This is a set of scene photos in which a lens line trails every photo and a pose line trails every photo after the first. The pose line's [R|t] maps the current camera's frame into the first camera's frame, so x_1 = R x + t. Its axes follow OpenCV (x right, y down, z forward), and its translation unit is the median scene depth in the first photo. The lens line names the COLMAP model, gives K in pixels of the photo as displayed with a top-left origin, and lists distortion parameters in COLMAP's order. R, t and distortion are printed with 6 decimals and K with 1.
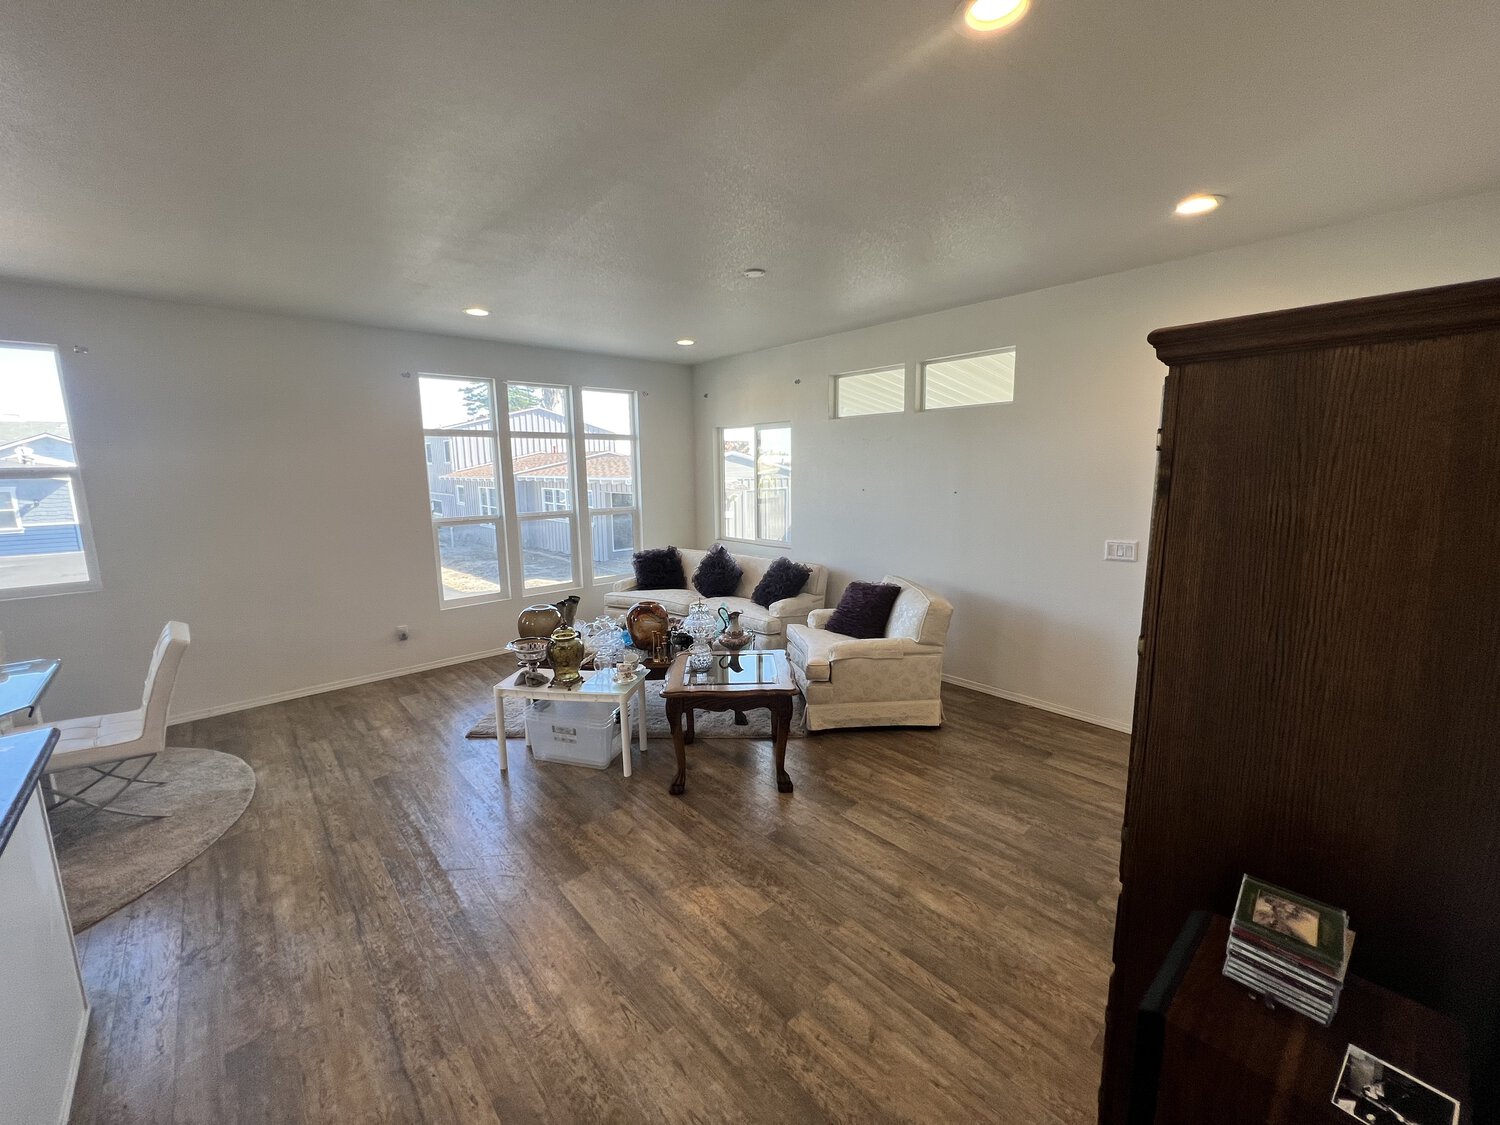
lens RADIAL K [[599.1, 0, 751.7], [0, 599.1, 579.2], [0, 0, 1]] dist [-0.001527, -0.000082]
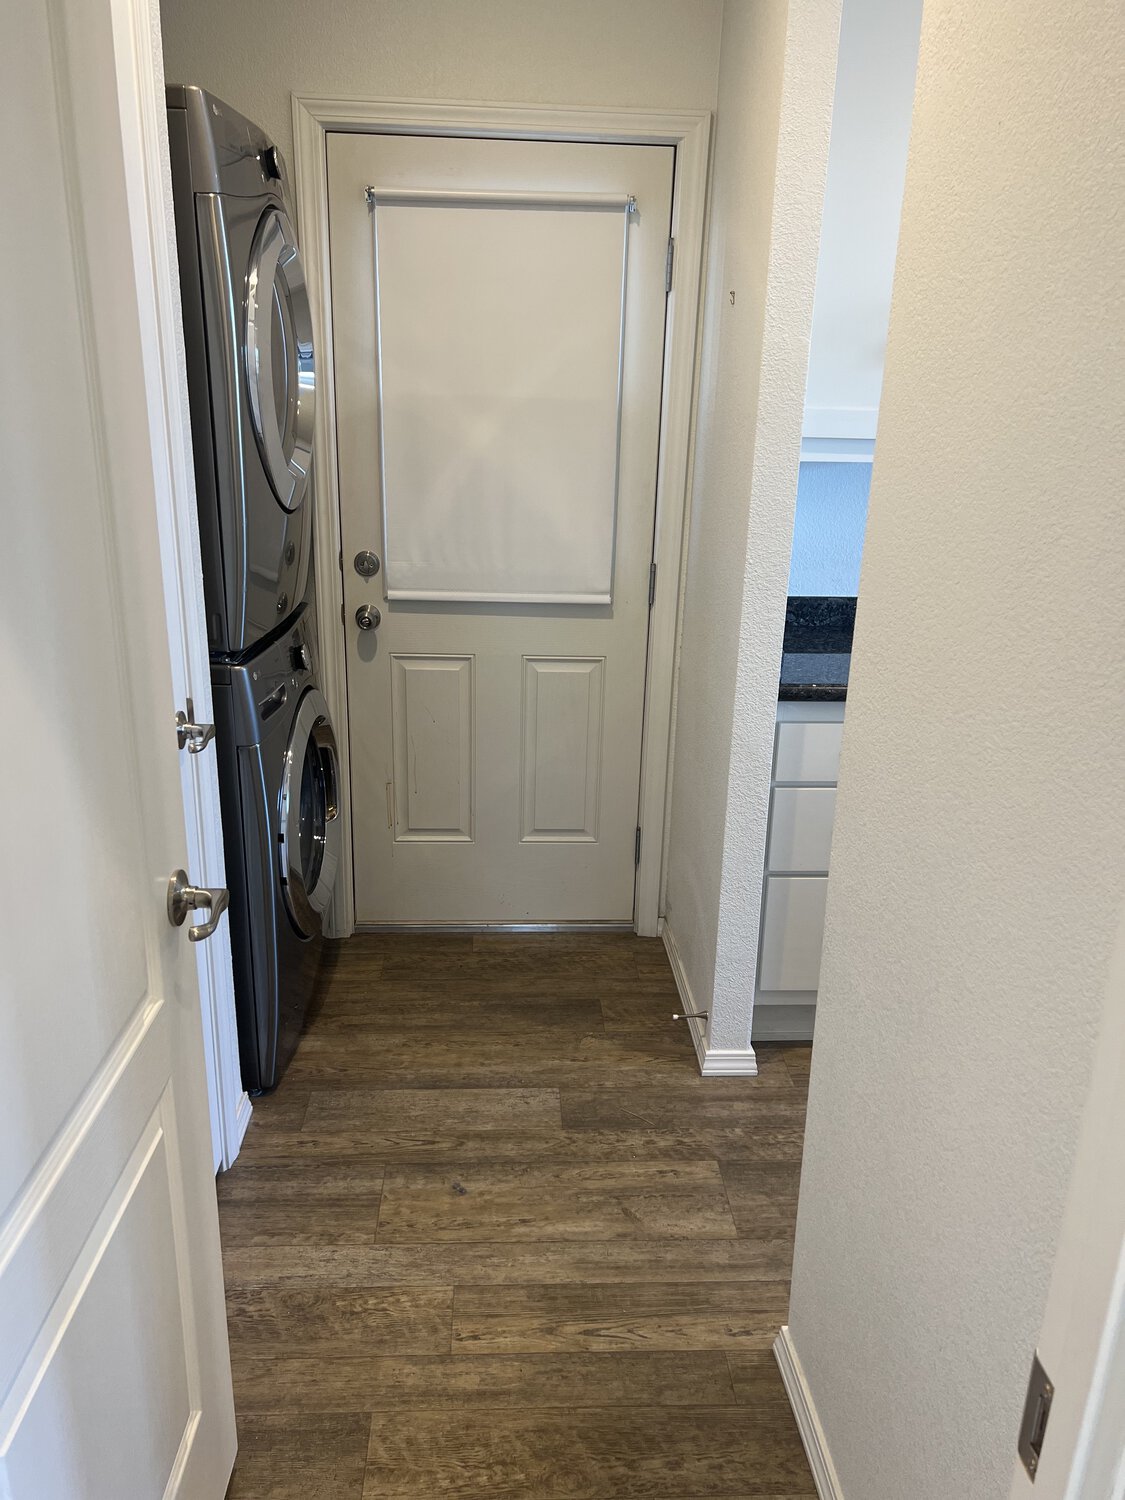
lens RADIAL K [[1127.8, 0, 552.5], [0, 1127.8, 757.3], [0, 0, 1]] dist [0.056725, -0.067976]
pose [[-0.641452, 0.241196, -0.728260, 1.027450], [-0.158579, 0.887101, 0.433480, -0.204976], [0.750594, 0.393544, -0.530784, 1.381989]]
